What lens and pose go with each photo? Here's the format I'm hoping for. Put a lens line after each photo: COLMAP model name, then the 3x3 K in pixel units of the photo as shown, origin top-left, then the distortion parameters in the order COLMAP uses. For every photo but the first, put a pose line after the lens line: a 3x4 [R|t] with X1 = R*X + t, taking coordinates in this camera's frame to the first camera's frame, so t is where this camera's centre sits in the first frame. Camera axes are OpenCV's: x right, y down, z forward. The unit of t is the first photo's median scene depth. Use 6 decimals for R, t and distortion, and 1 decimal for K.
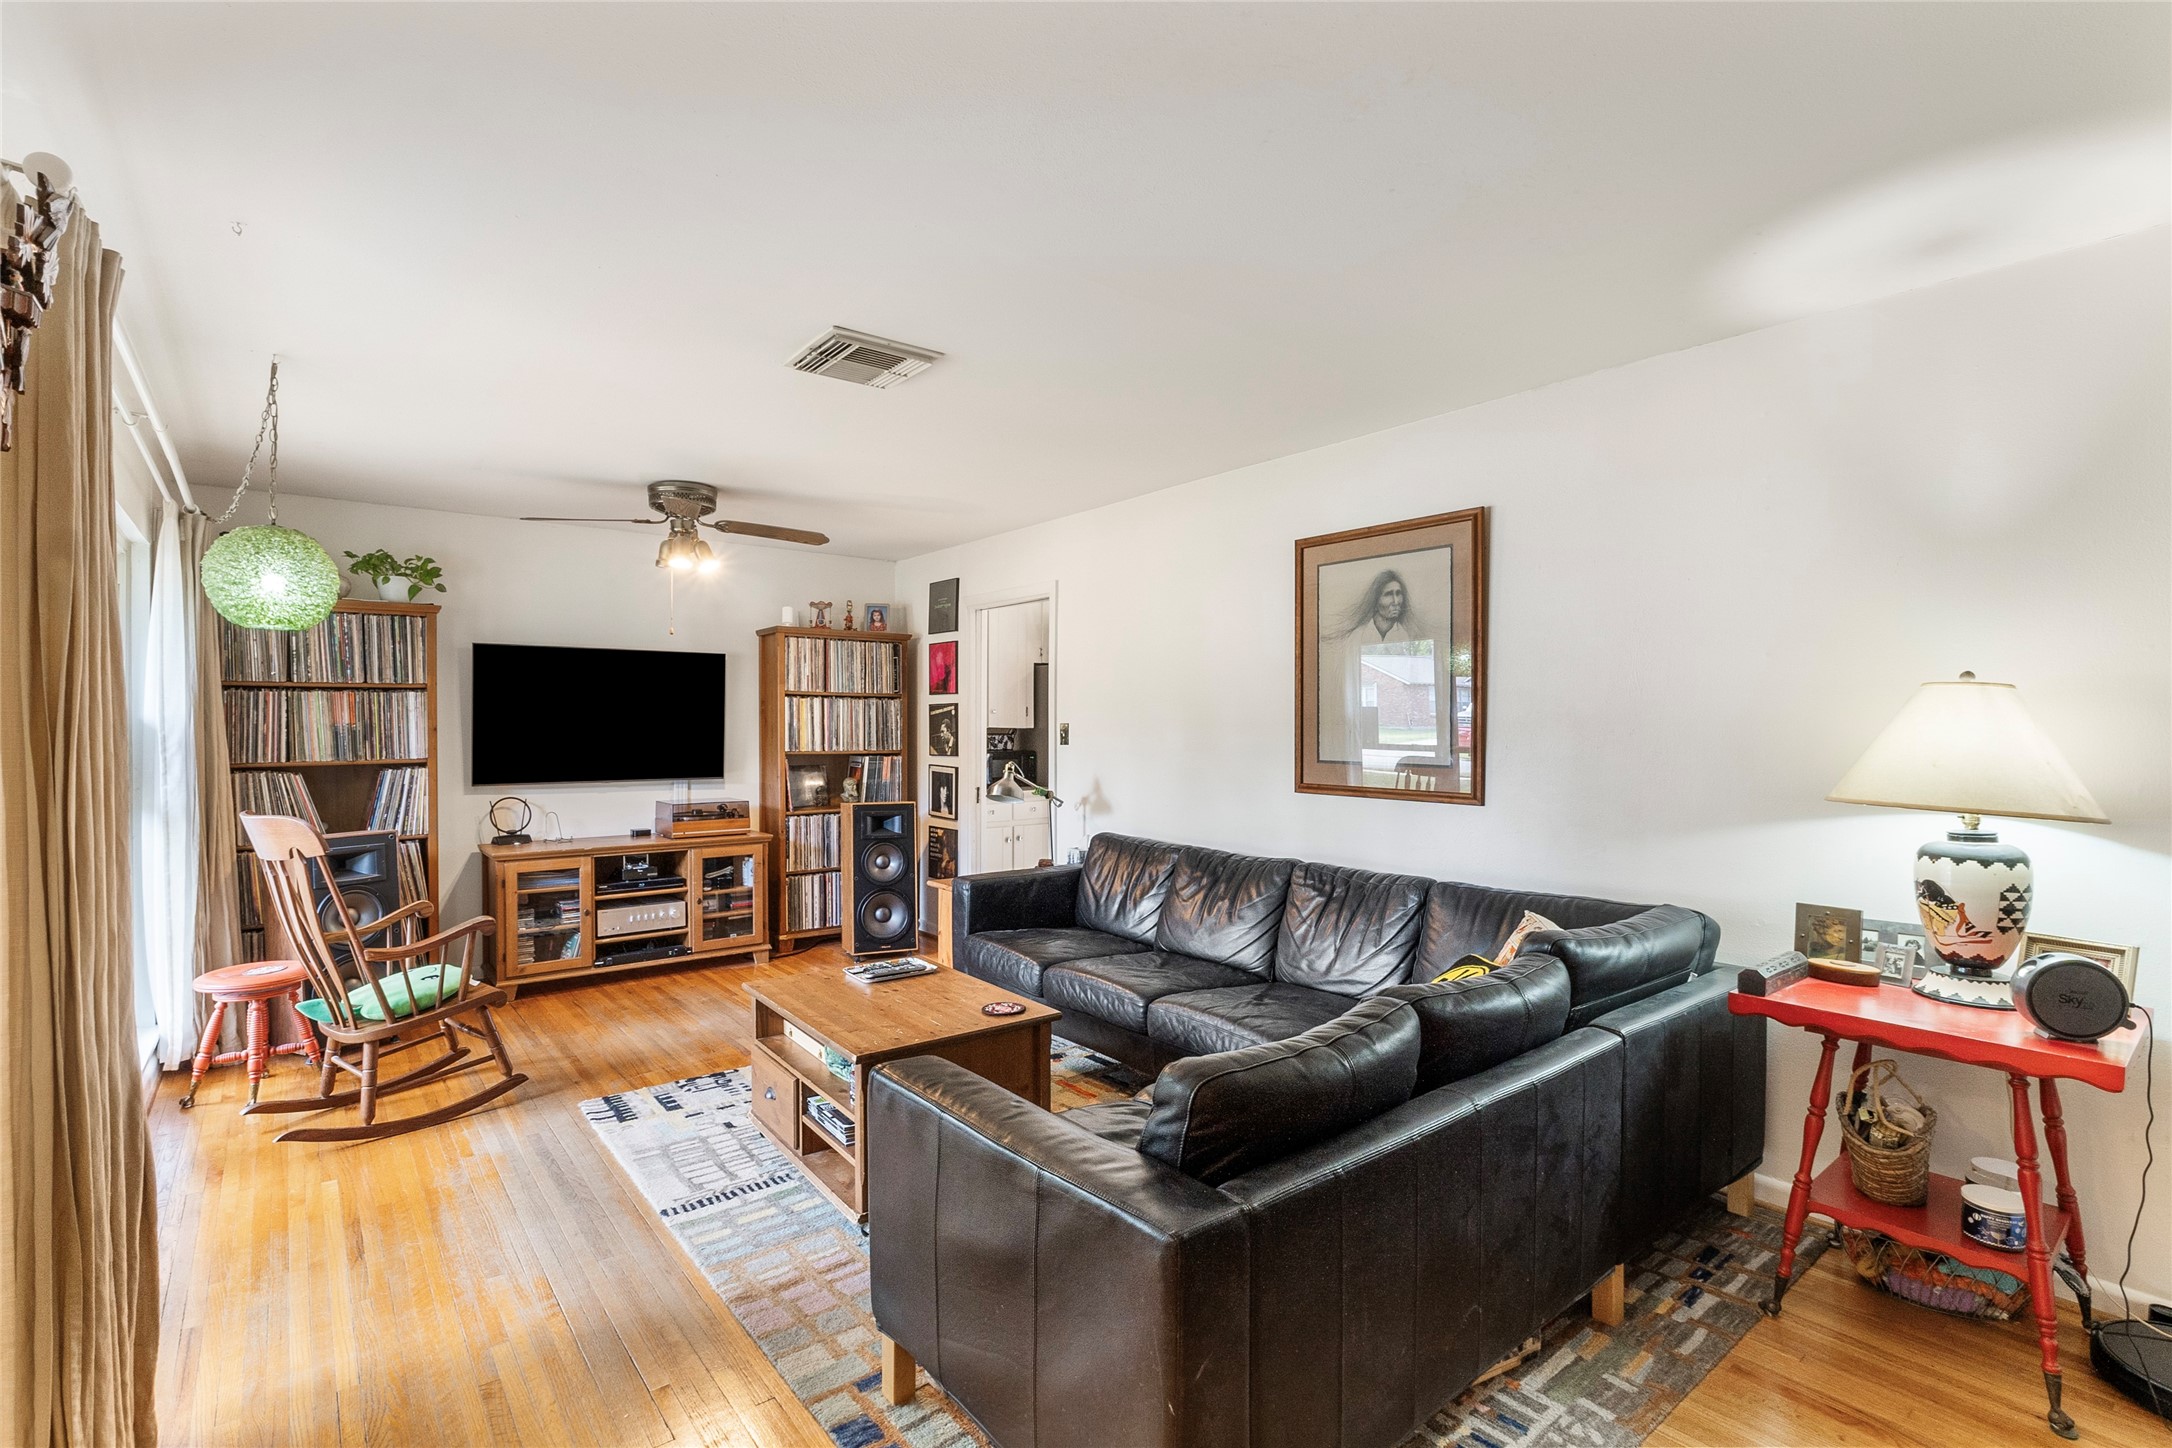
lens RADIAL K [[1003.1, 0, 1086.0], [0, 1003.1, 724.0], [0, 0, 1]] dist [-0.000198, -0.000007]
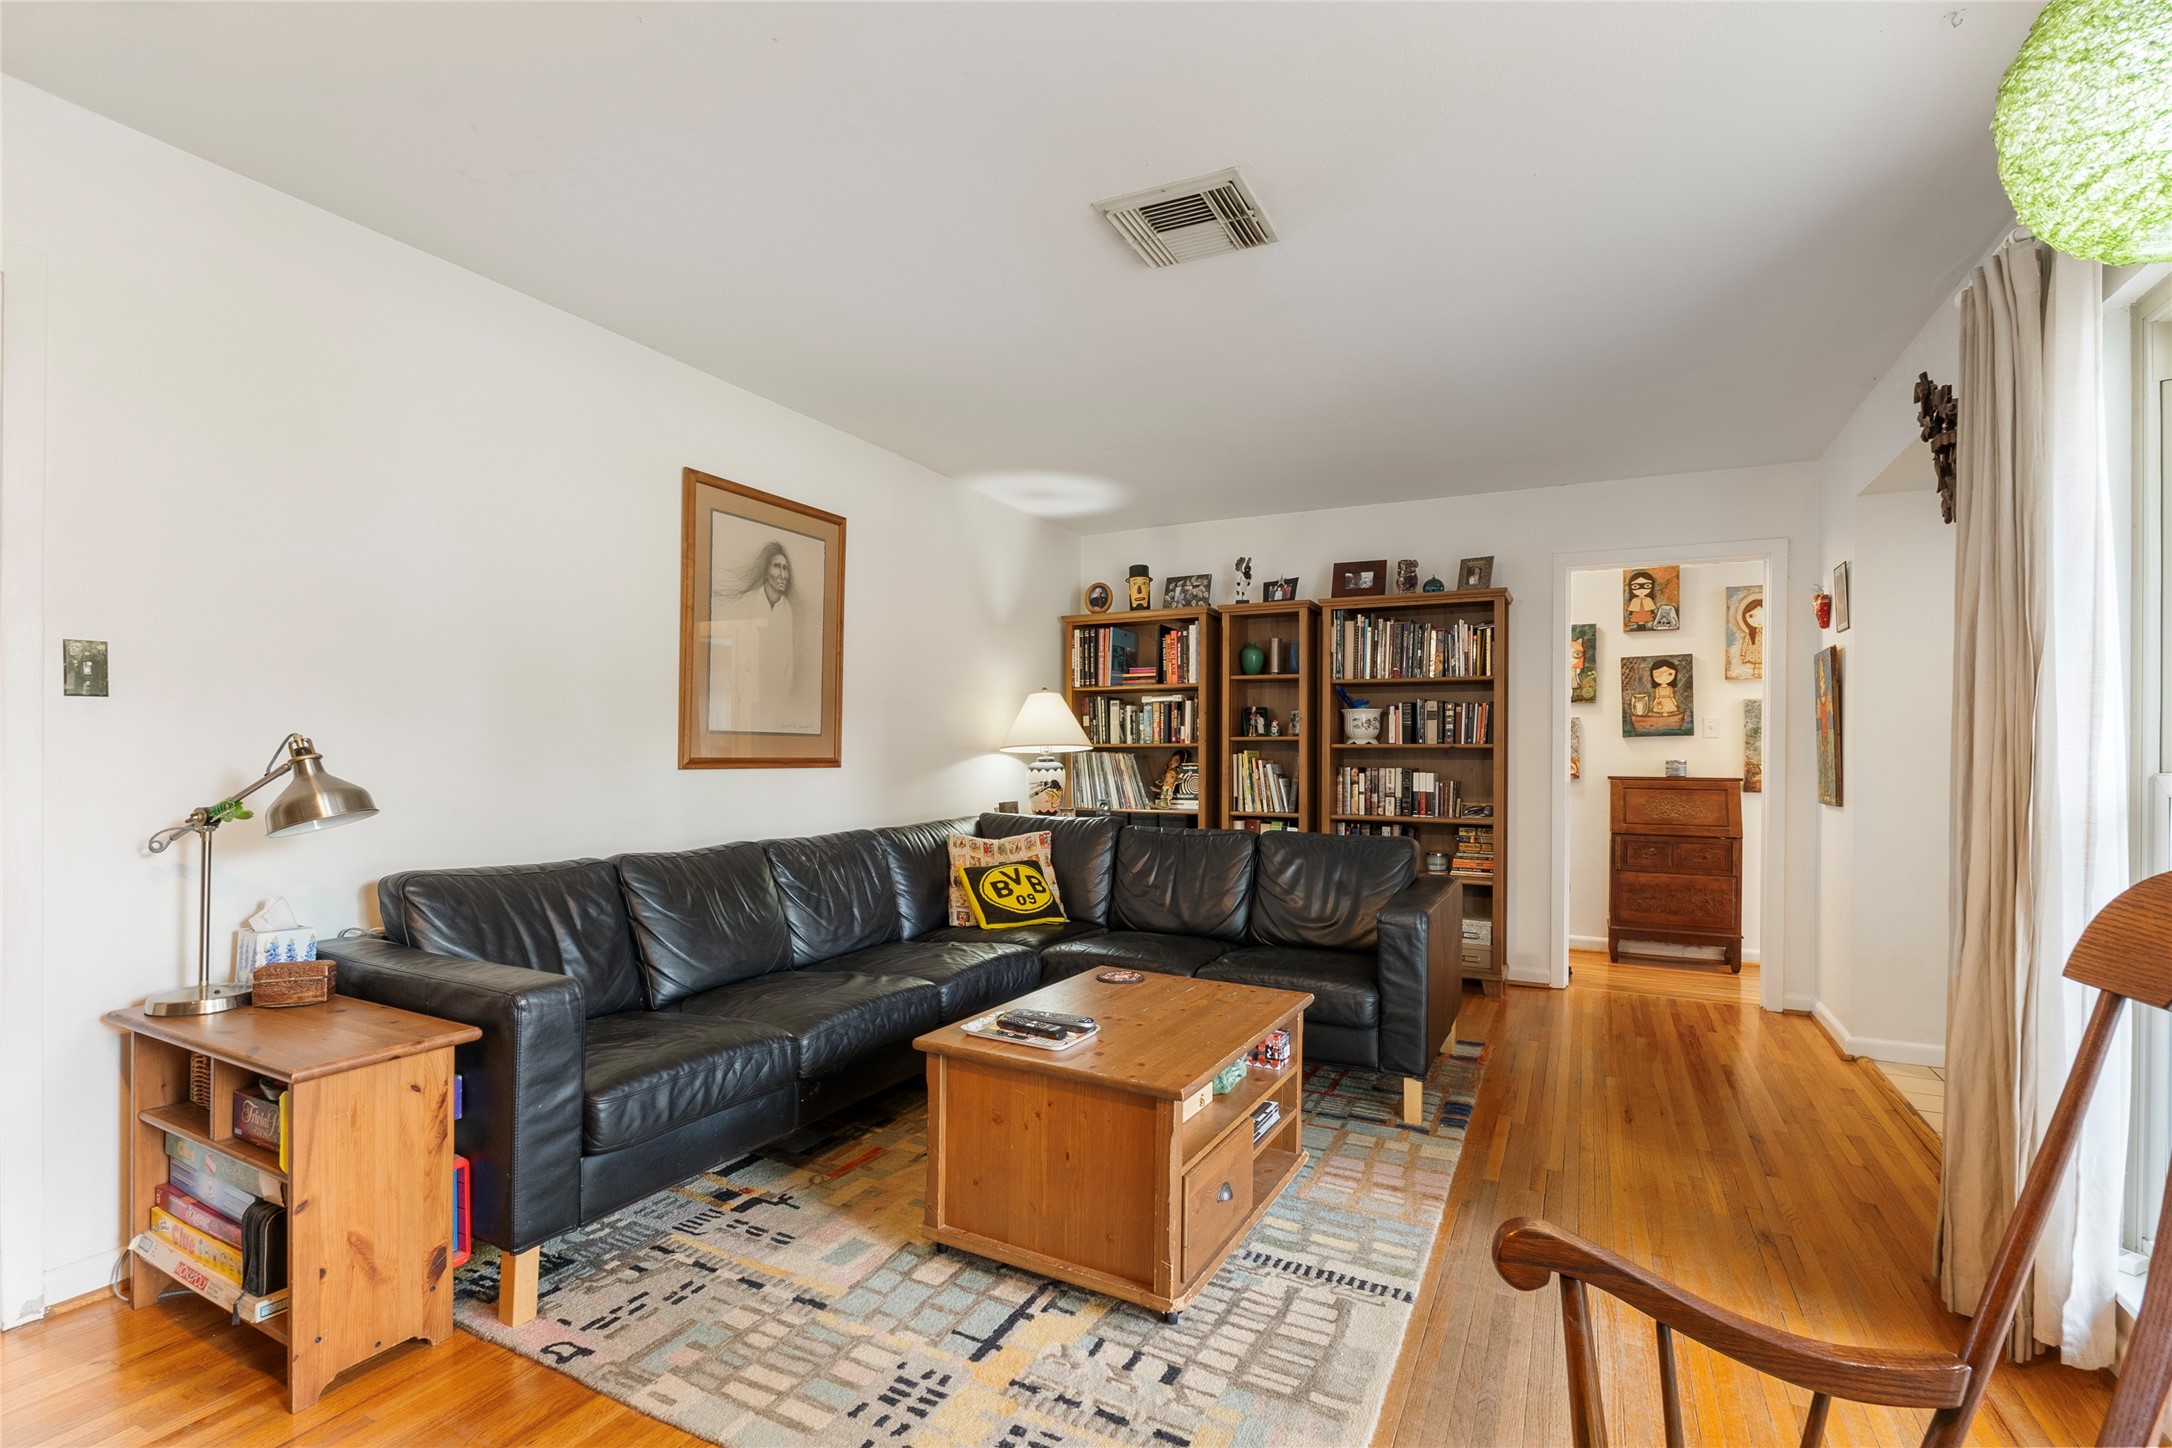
lens RADIAL K [[977.1, 0, 1086.0], [0, 977.1, 724.0], [0, 0, 1]] dist [0.000107, -0.000026]
pose [[-0.404139, 0.011599, 0.914624, -0.741984], [-0.008639, 0.999827, -0.016497, 0.045378], [-0.914657, -0.014569, -0.403969, 1.126867]]
